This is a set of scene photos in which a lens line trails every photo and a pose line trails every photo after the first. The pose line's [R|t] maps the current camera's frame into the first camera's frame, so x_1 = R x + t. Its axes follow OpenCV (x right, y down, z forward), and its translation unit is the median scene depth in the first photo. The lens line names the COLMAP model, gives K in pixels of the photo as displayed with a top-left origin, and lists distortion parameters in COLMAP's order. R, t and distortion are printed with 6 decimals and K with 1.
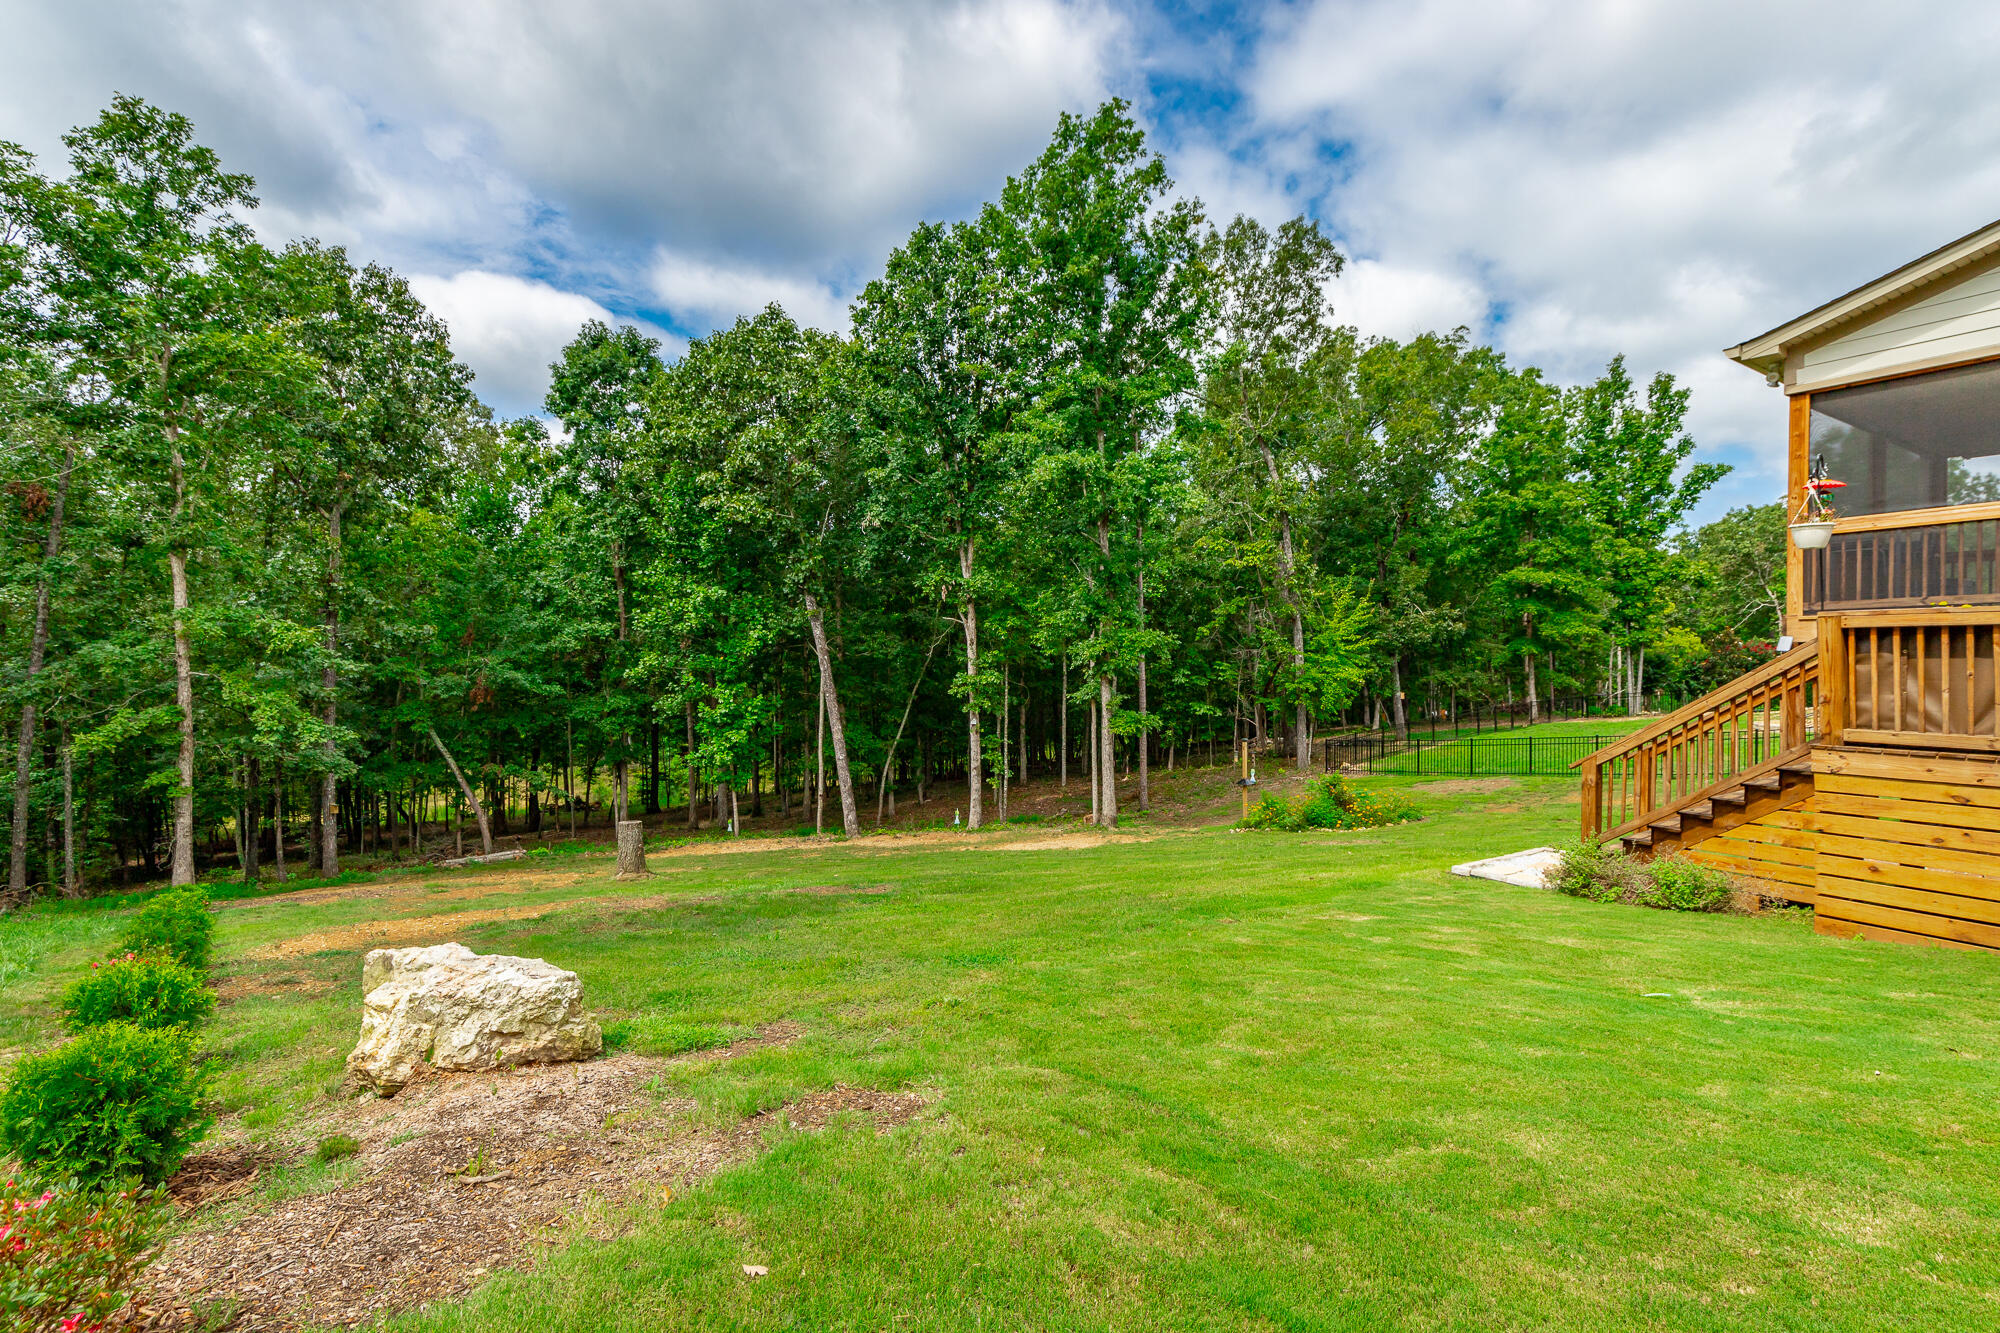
lens RADIAL K [[934.8, 0, 1003.7], [0, 934.8, 665.5], [0, 0, 1]] dist [0.000127, 0.000240]
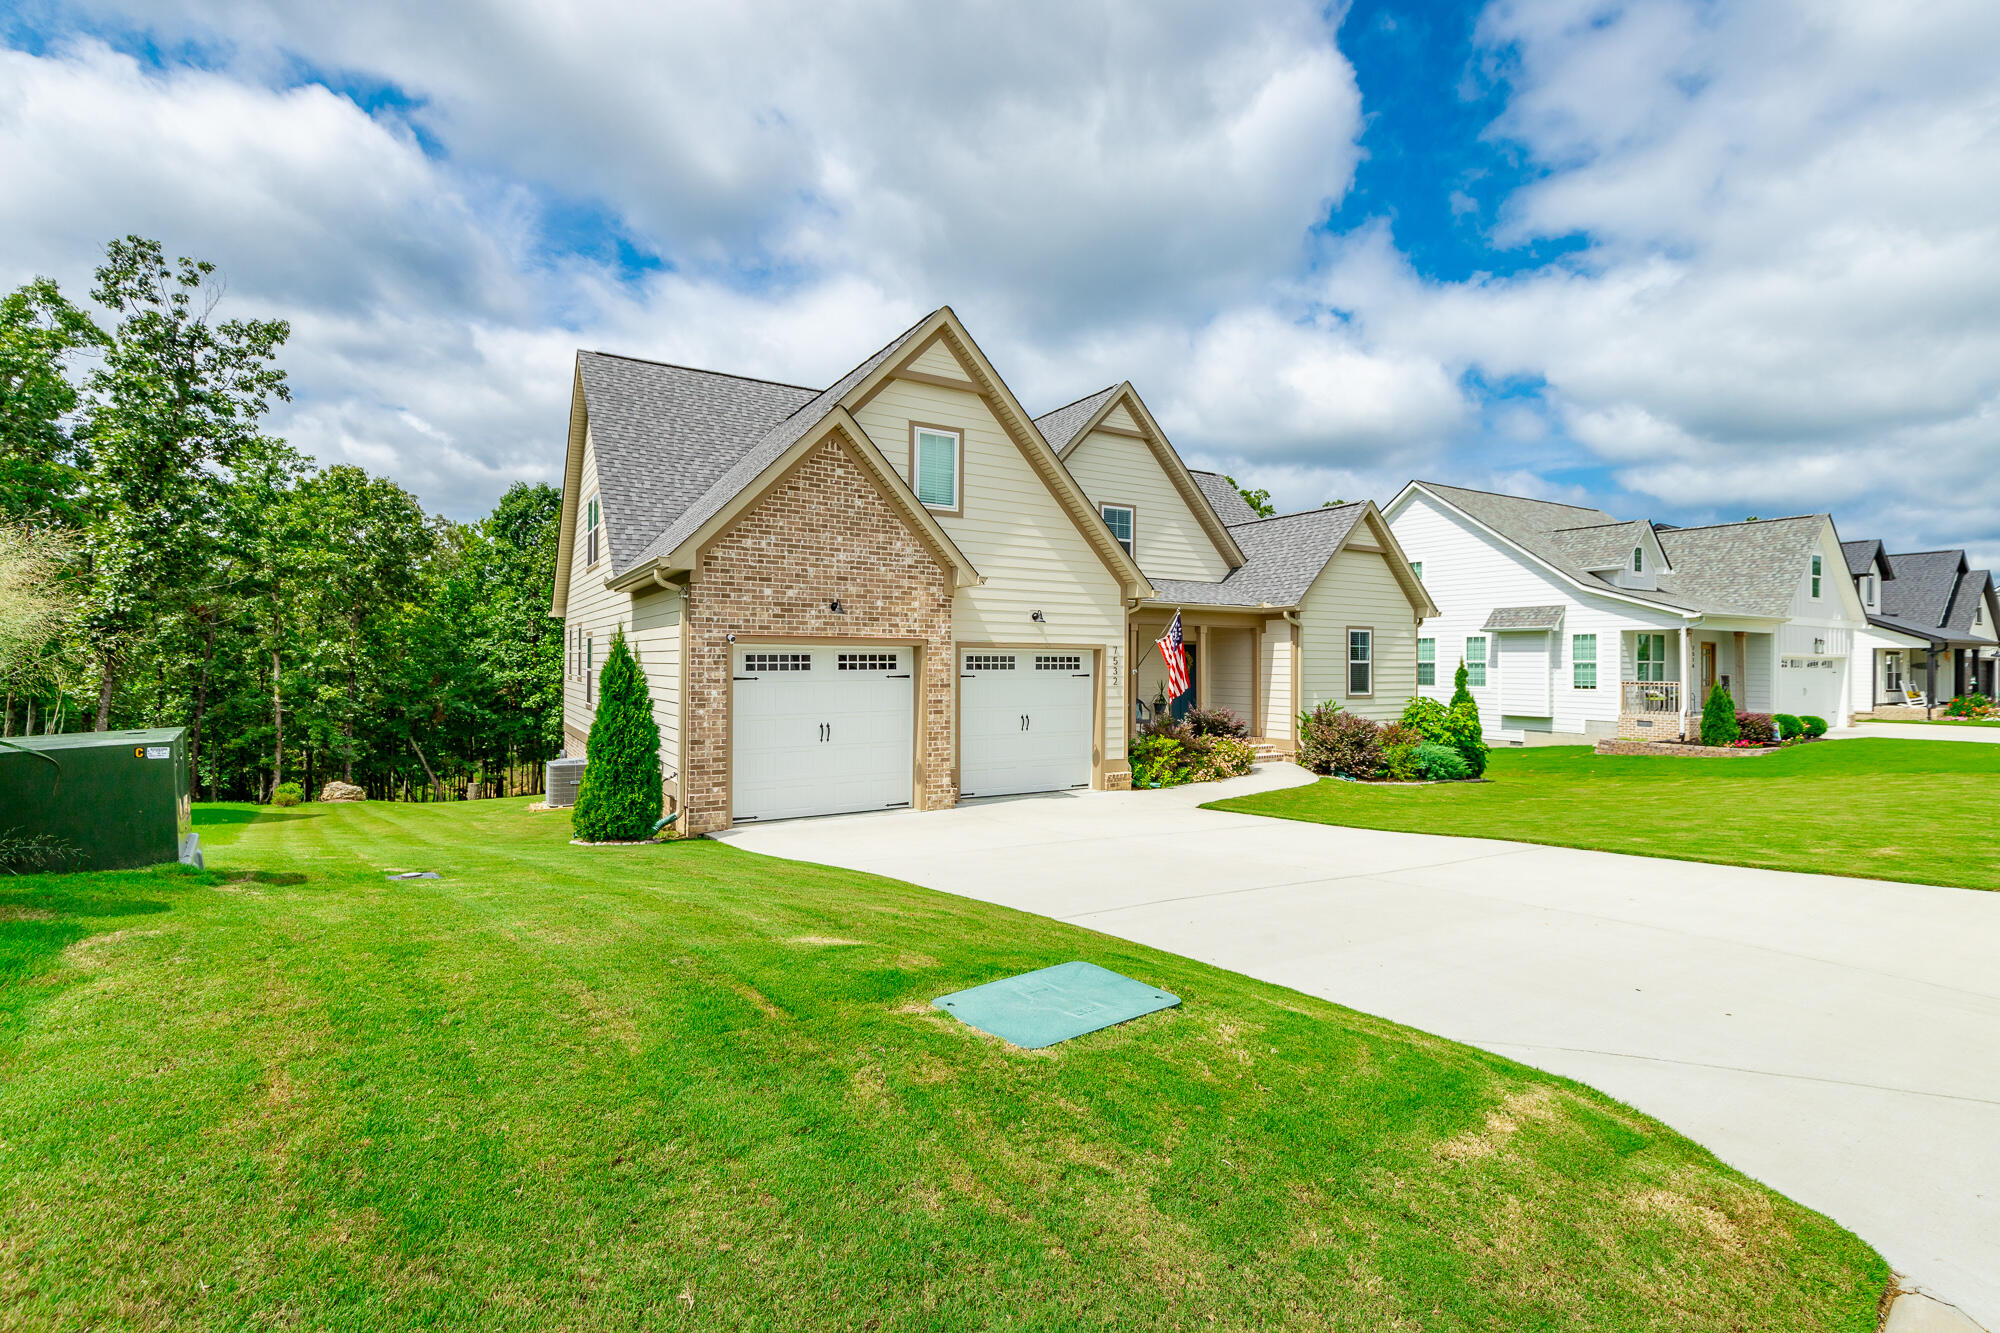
lens RADIAL K [[934.8, 0, 996.3], [0, 934.8, 658.2], [0, 0, 1]] dist [0.000127, 0.000240]
pose [[0.998860, 0.005953, -0.047364, 0.829581], [-0.006681, 0.999862, -0.015234, -0.085882], [0.047267, 0.015533, 0.998761, -1.017066]]
